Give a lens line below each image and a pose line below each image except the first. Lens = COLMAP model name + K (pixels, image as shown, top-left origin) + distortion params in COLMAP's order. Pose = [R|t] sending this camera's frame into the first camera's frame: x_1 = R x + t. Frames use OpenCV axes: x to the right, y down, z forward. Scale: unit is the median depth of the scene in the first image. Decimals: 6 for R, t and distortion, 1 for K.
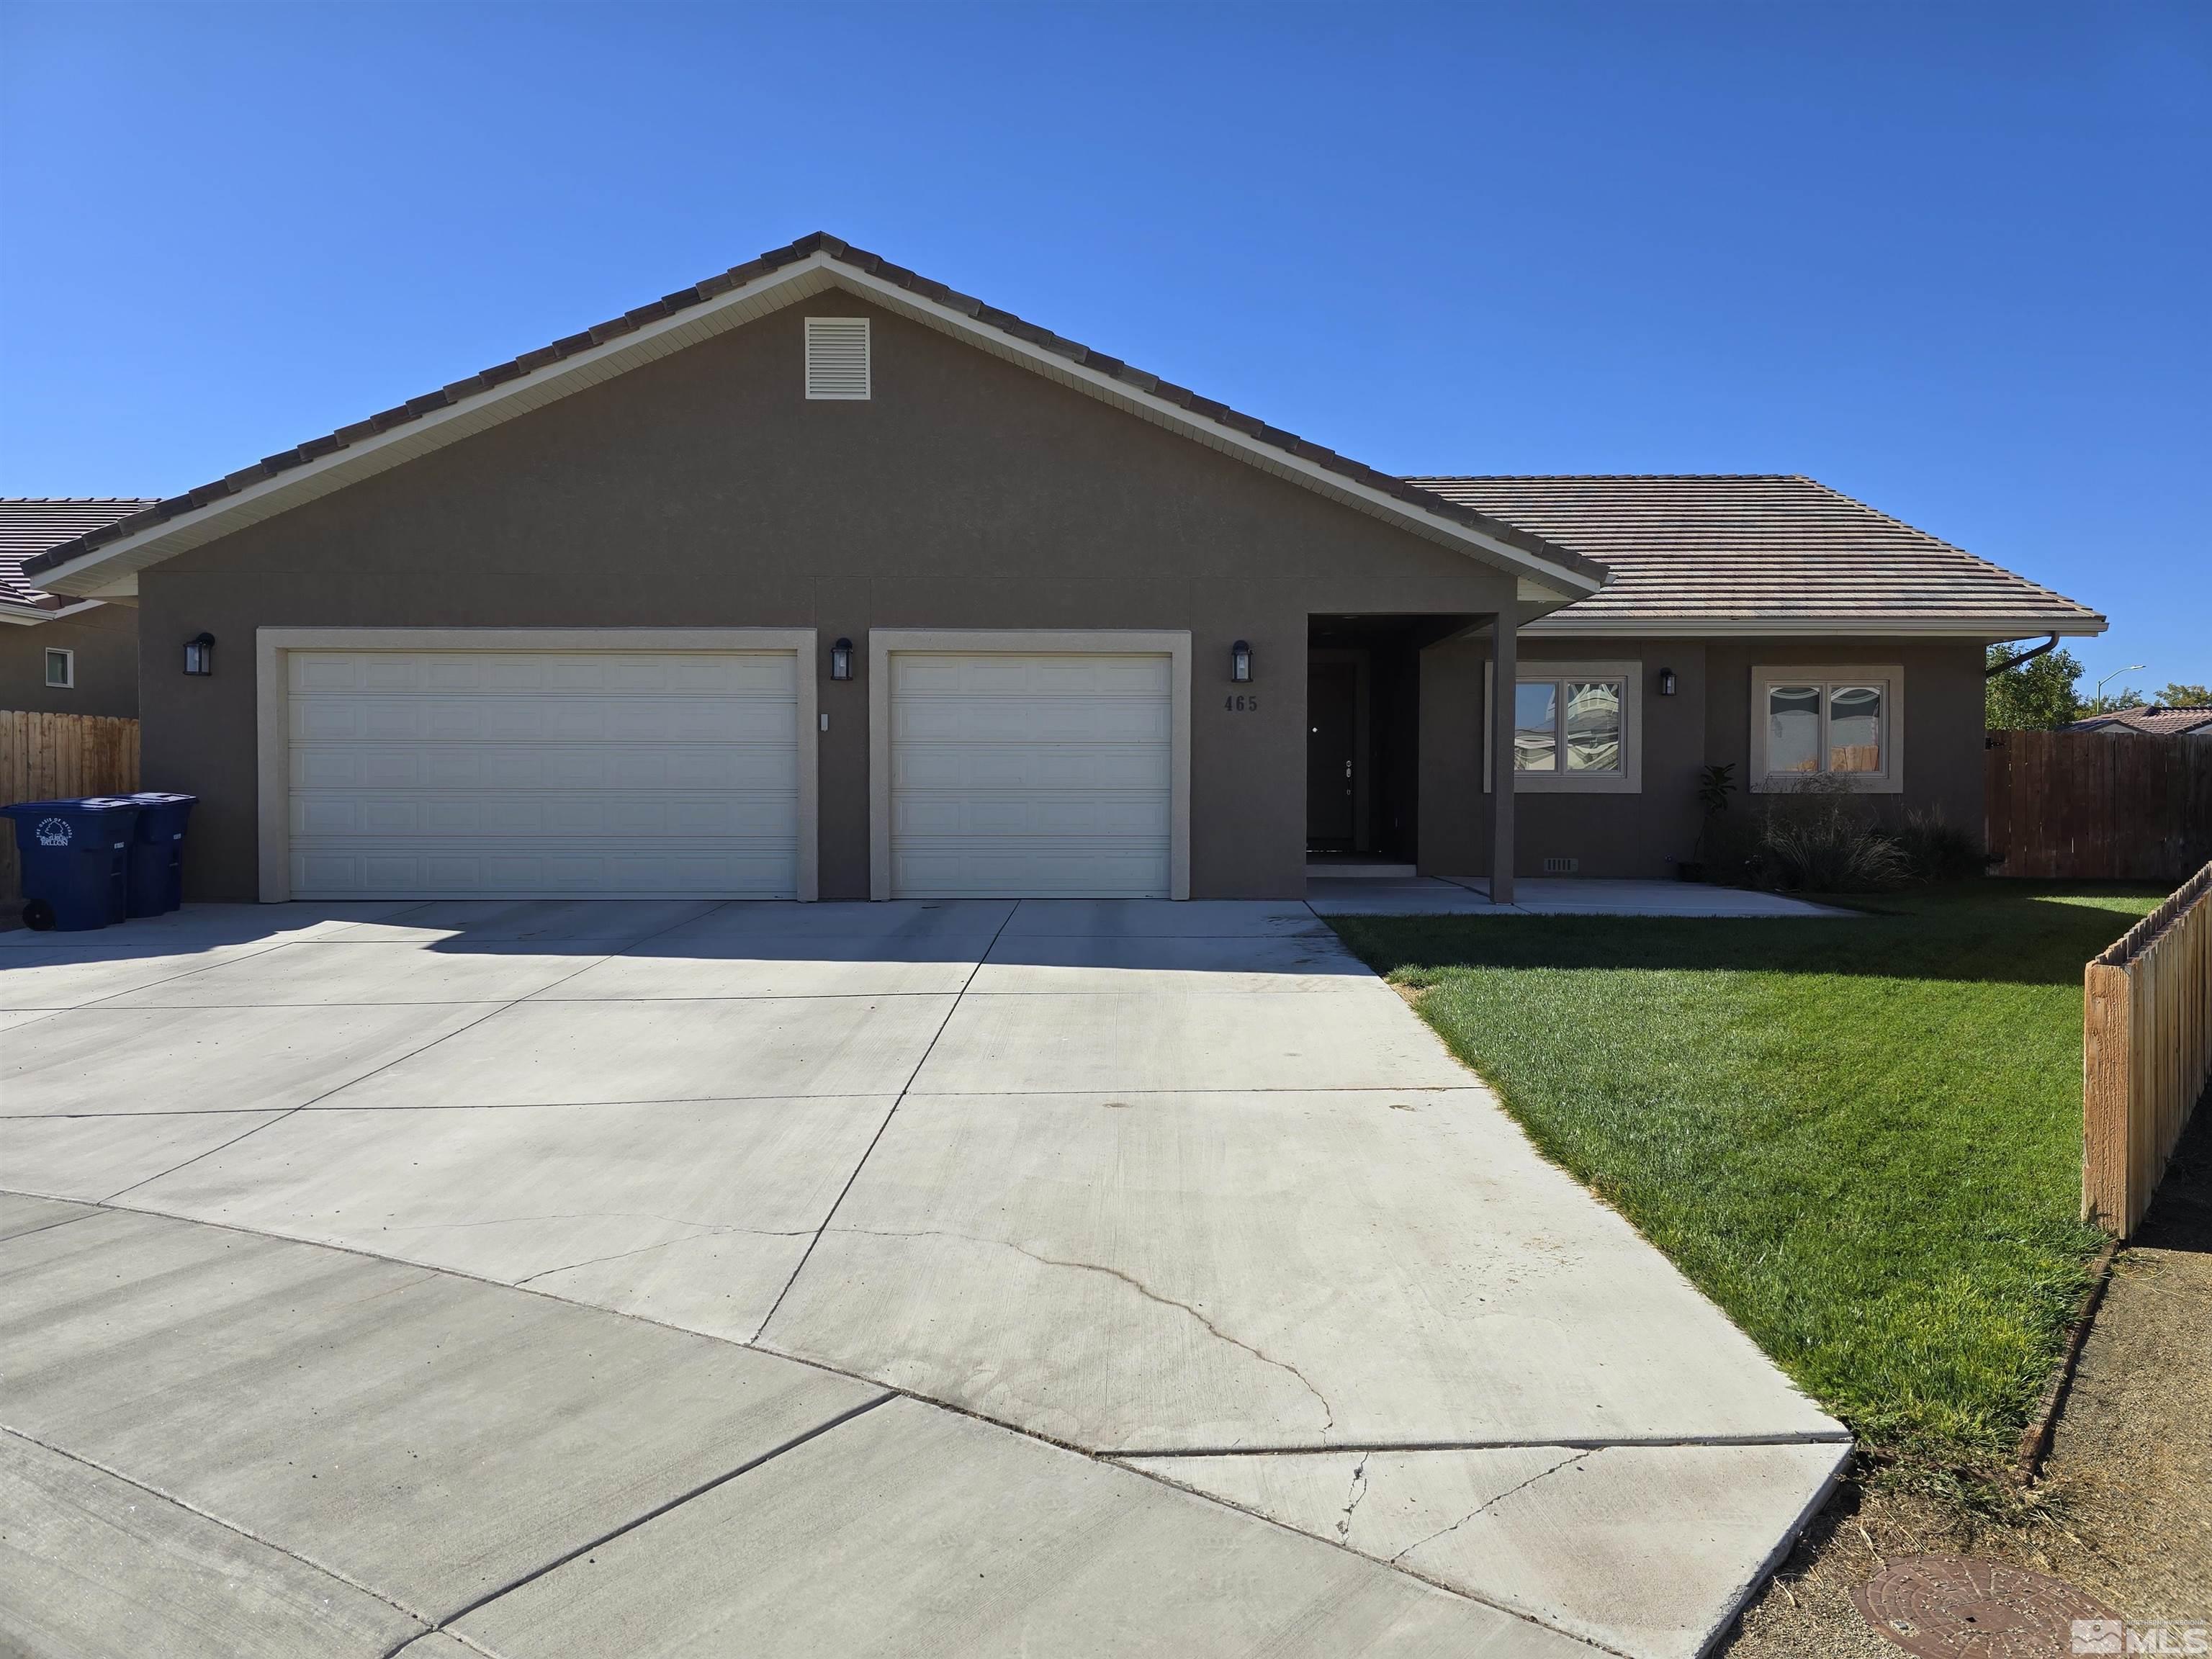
lens RADIAL K [[1486.9, 0, 1135.2], [0, 1486.9, 838.4], [0, 0, 1]] dist [0.043131, -0.004884]
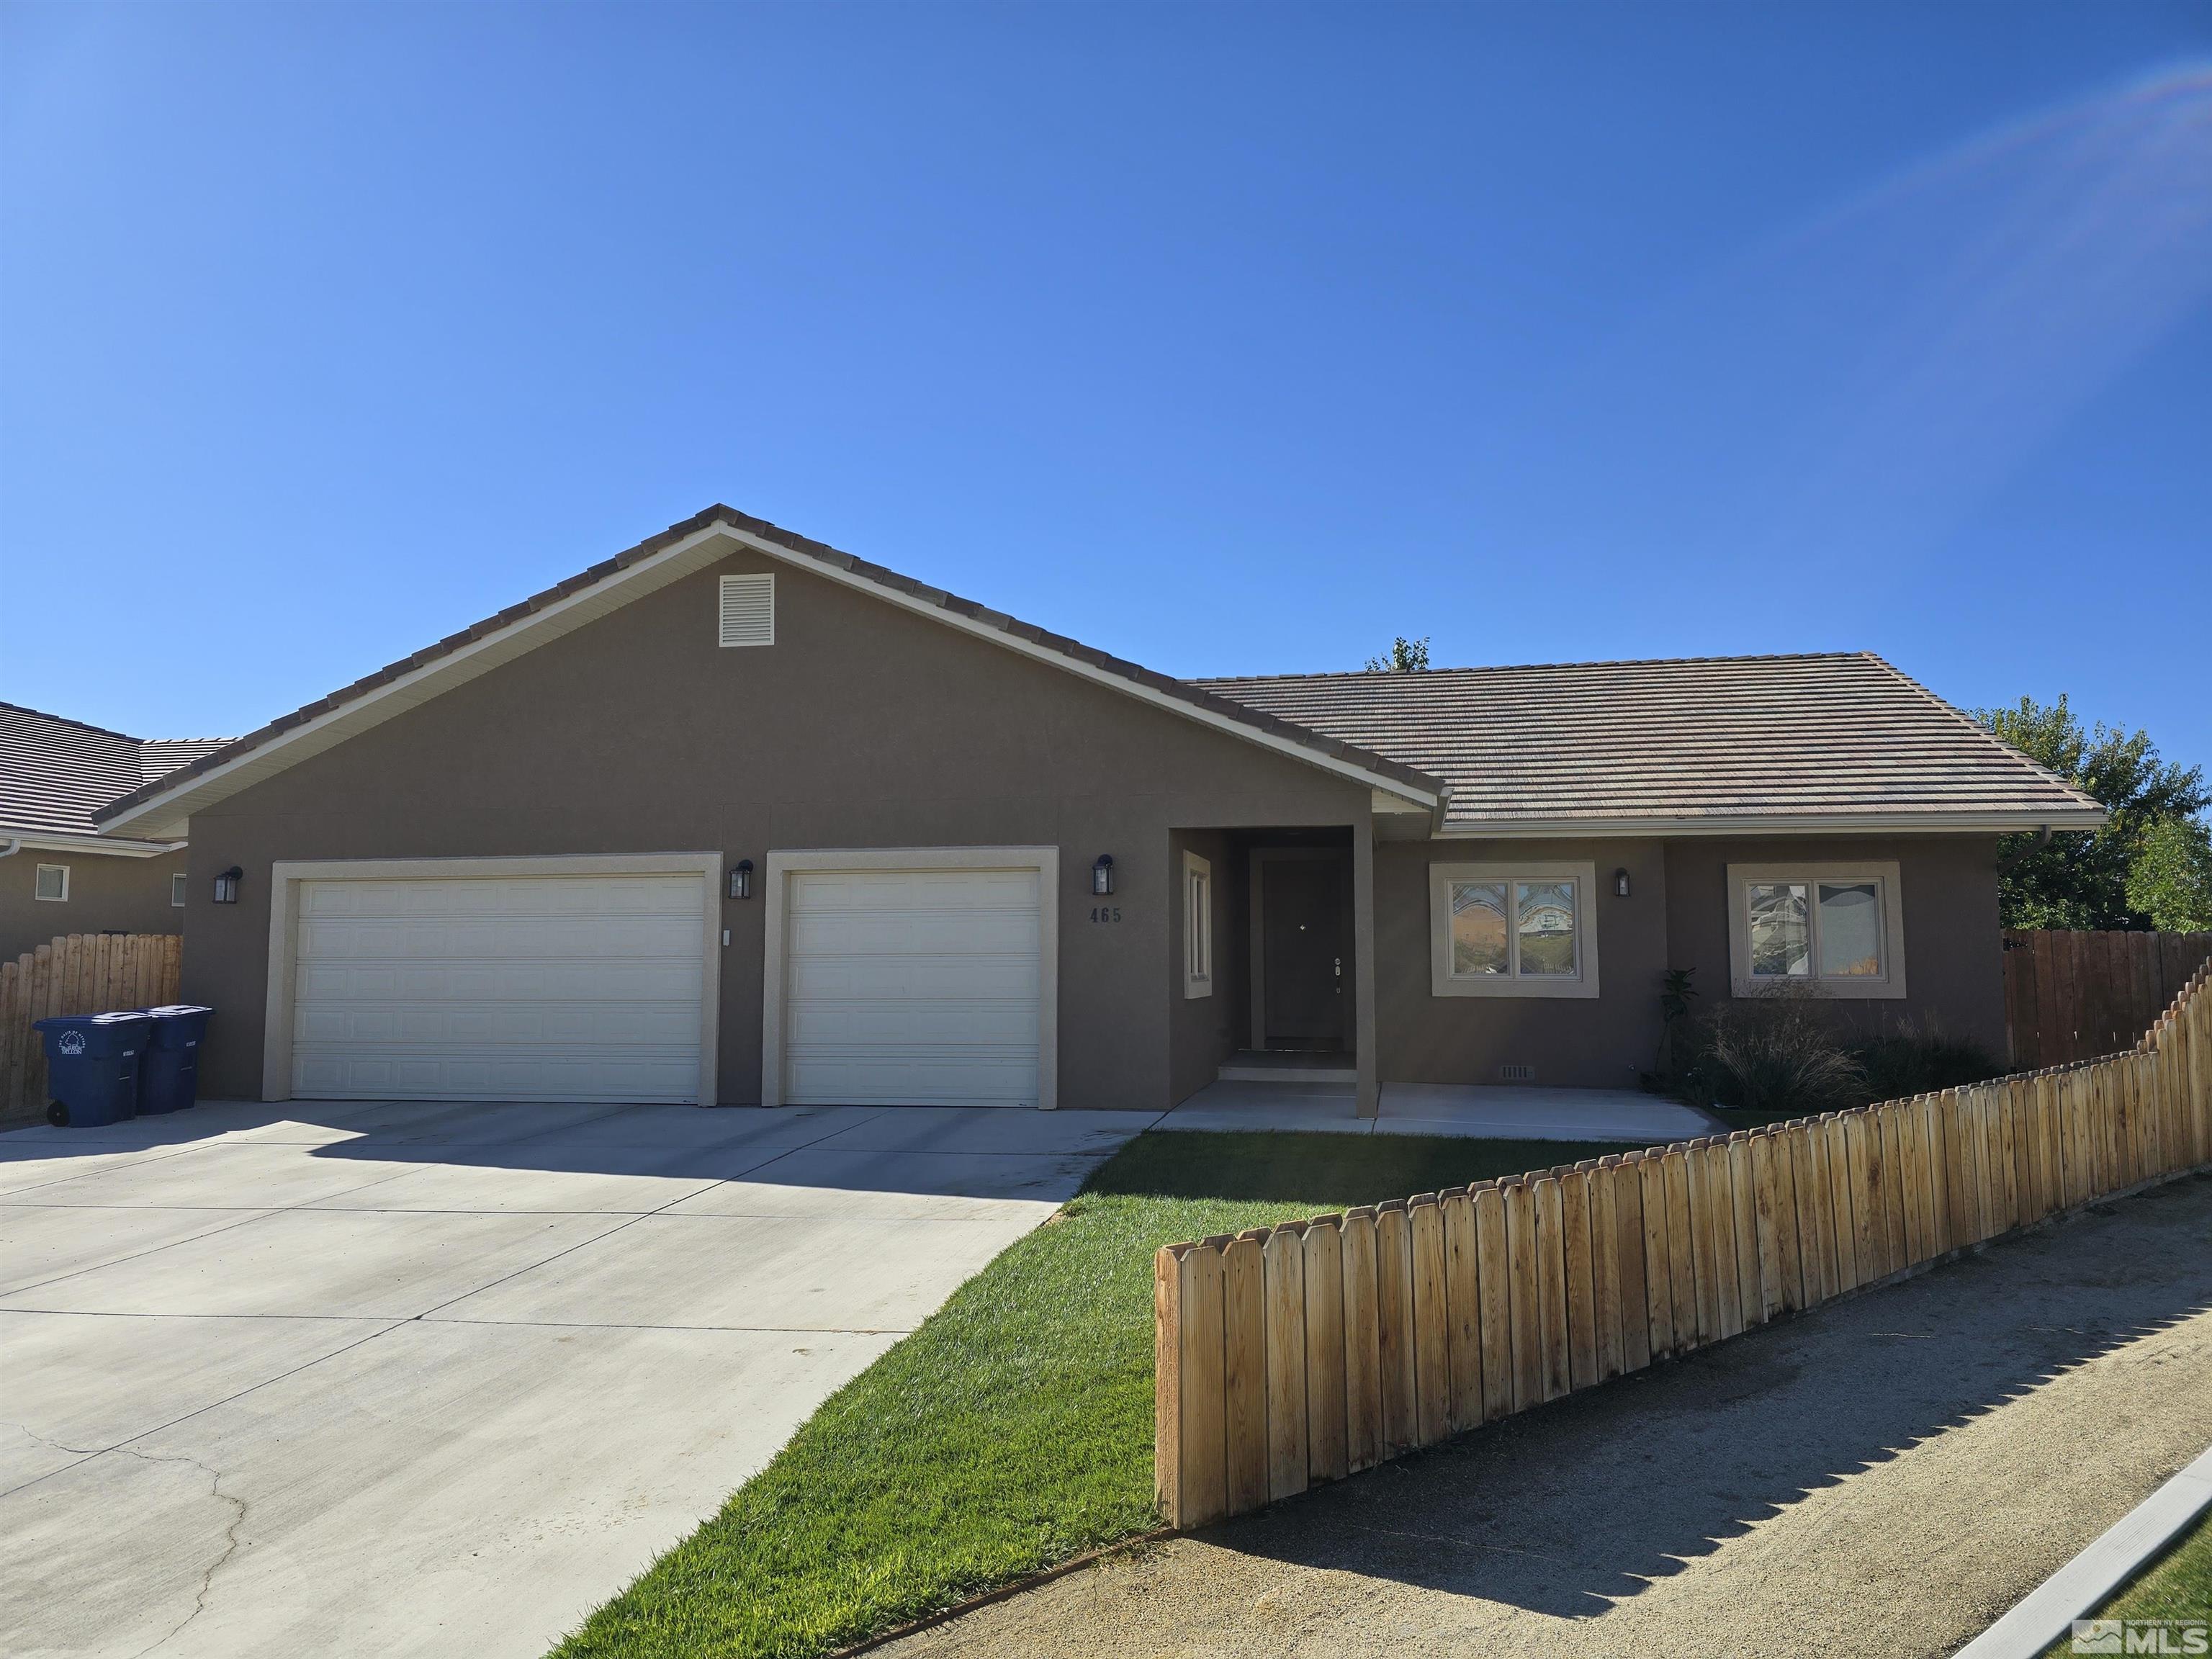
lens RADIAL K [[1496.9, 0, 1113.6], [0, 1496.9, 837.8], [0, 0, 1]] dist [0.061299, -0.059123]
pose [[0.981605, -0.018770, -0.190000, 0.275765], [-0.003123, 0.993444, -0.114273, -0.026450], [0.190899, 0.112764, 0.975111, -0.016327]]
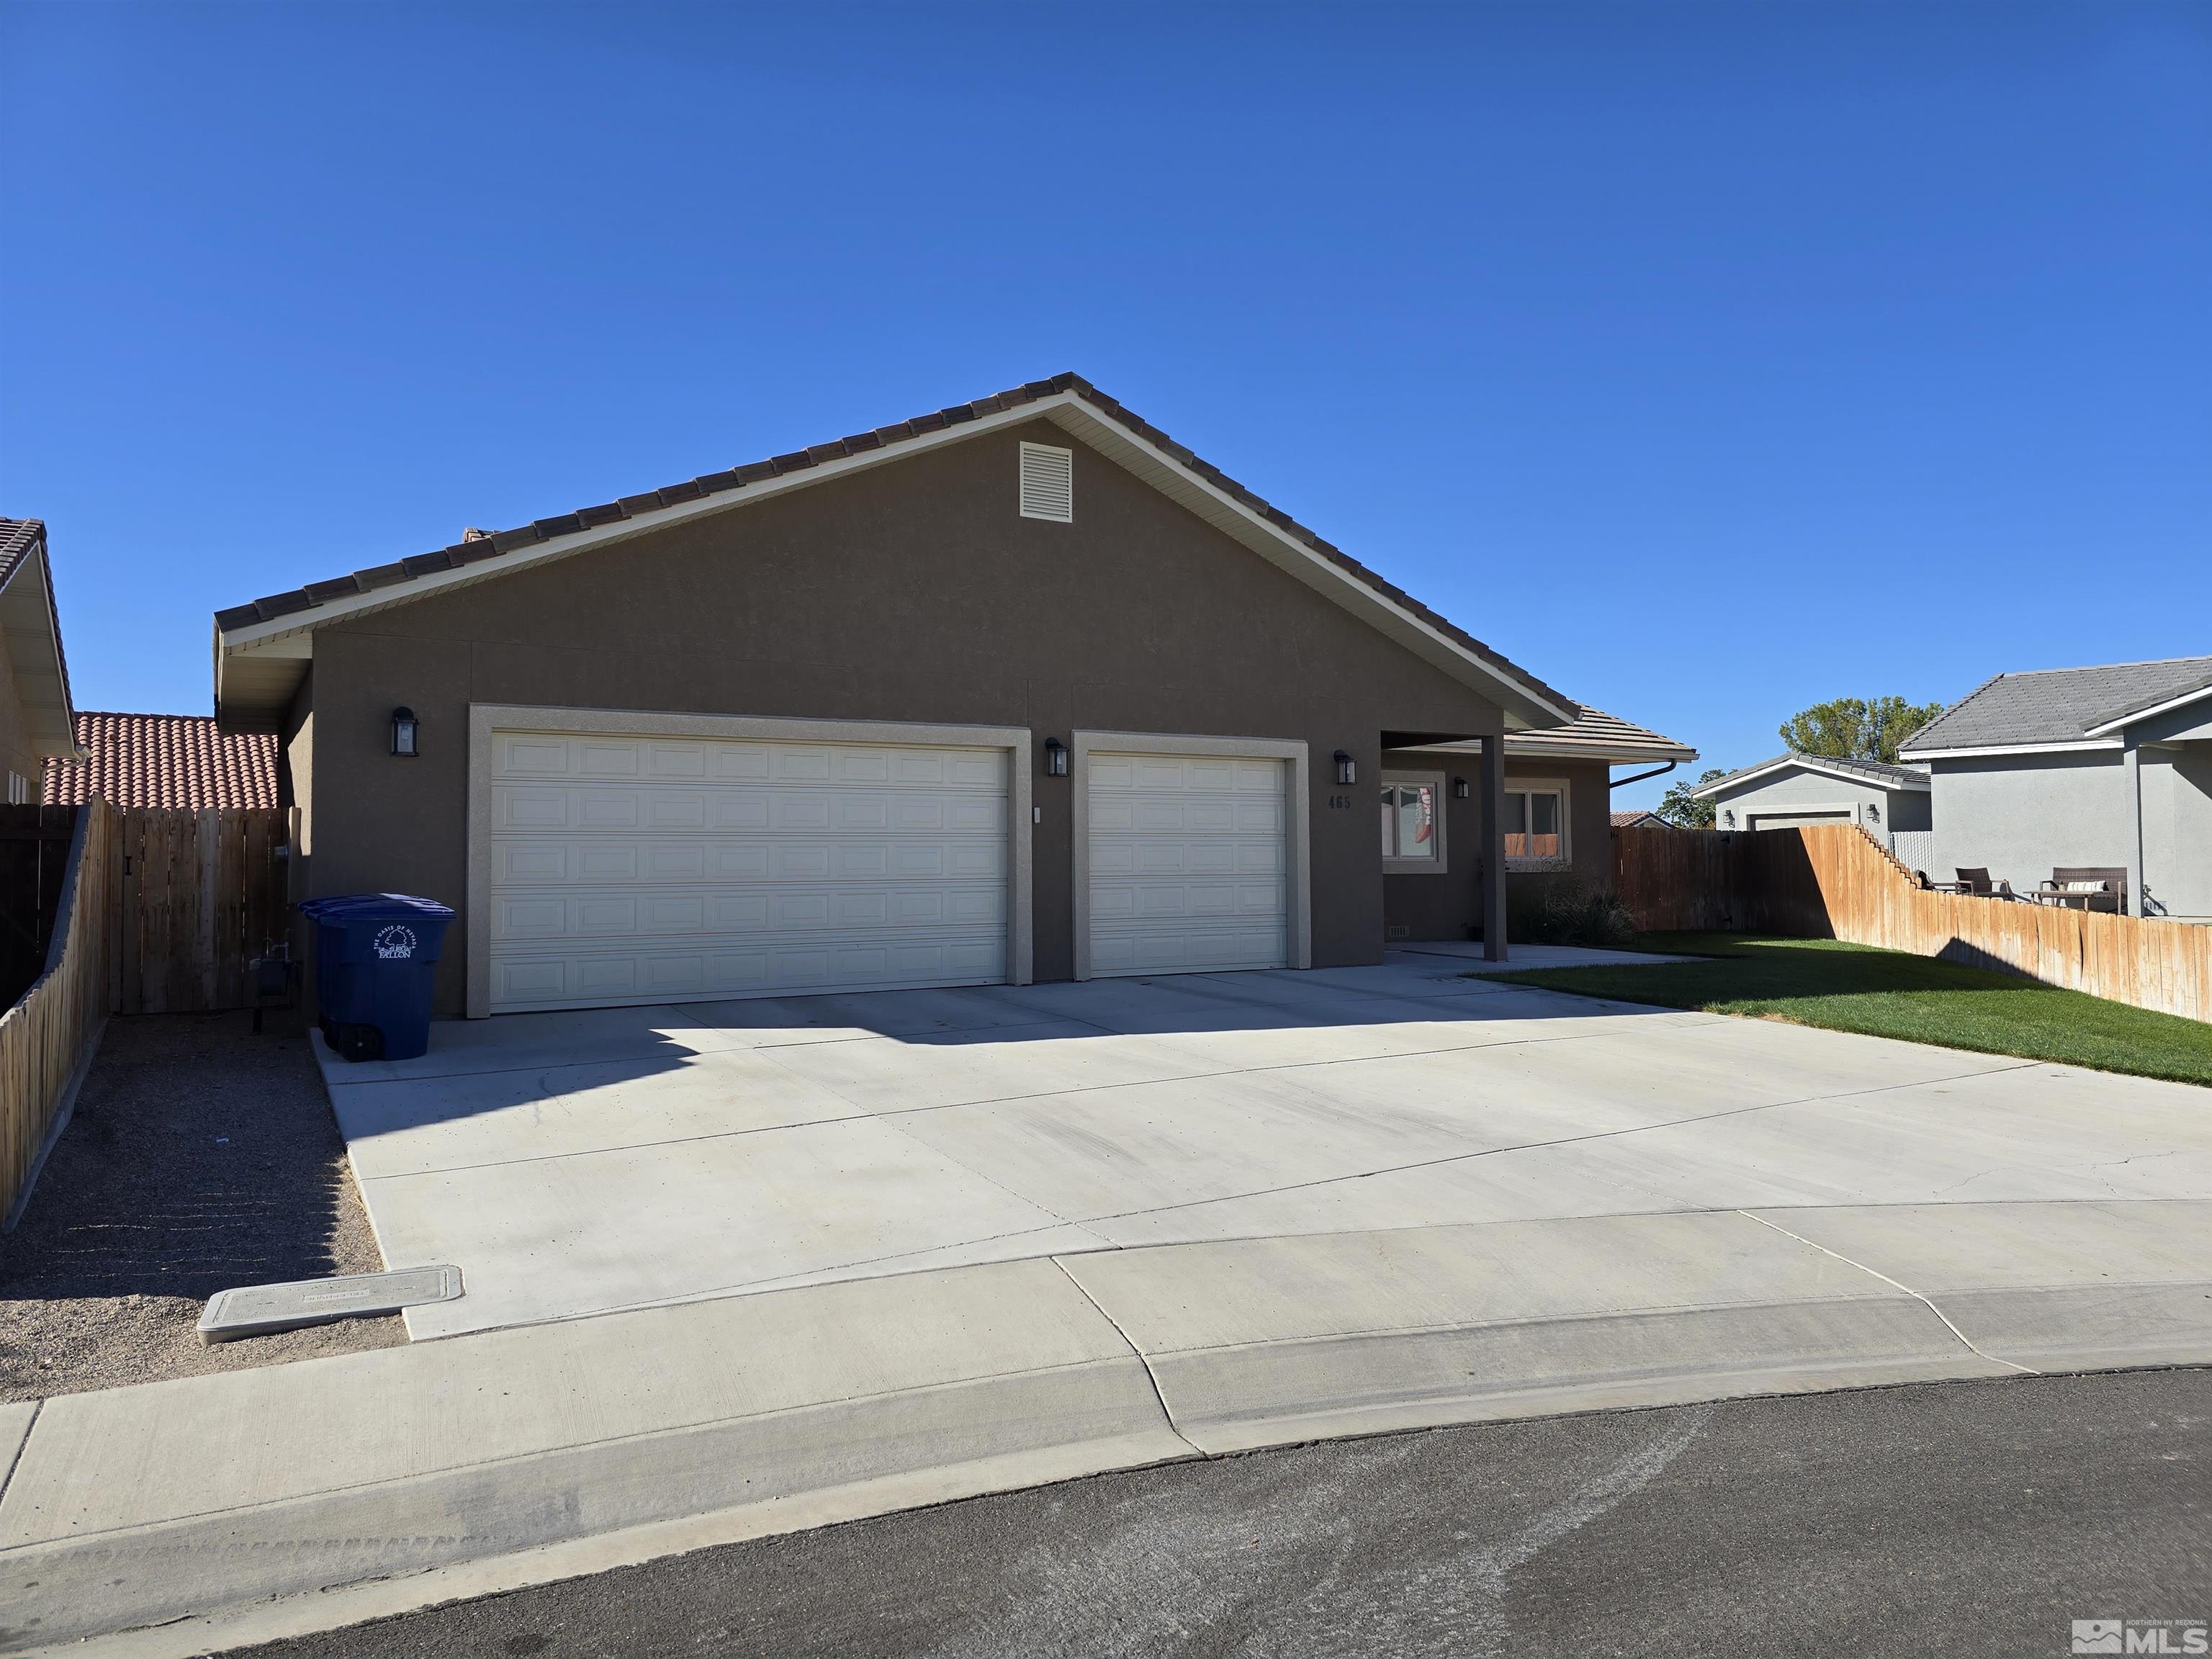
lens RADIAL K [[1462.4, 0, 1106.0], [0, 1462.4, 829.5], [0, 0, 1]] dist [0.086826, -0.000754]
pose [[0.862644, 0.003120, 0.505802, -0.698610], [0.028715, 0.998066, -0.055130, -0.008464], [-0.504995, 0.062082, 0.860886, 0.072698]]
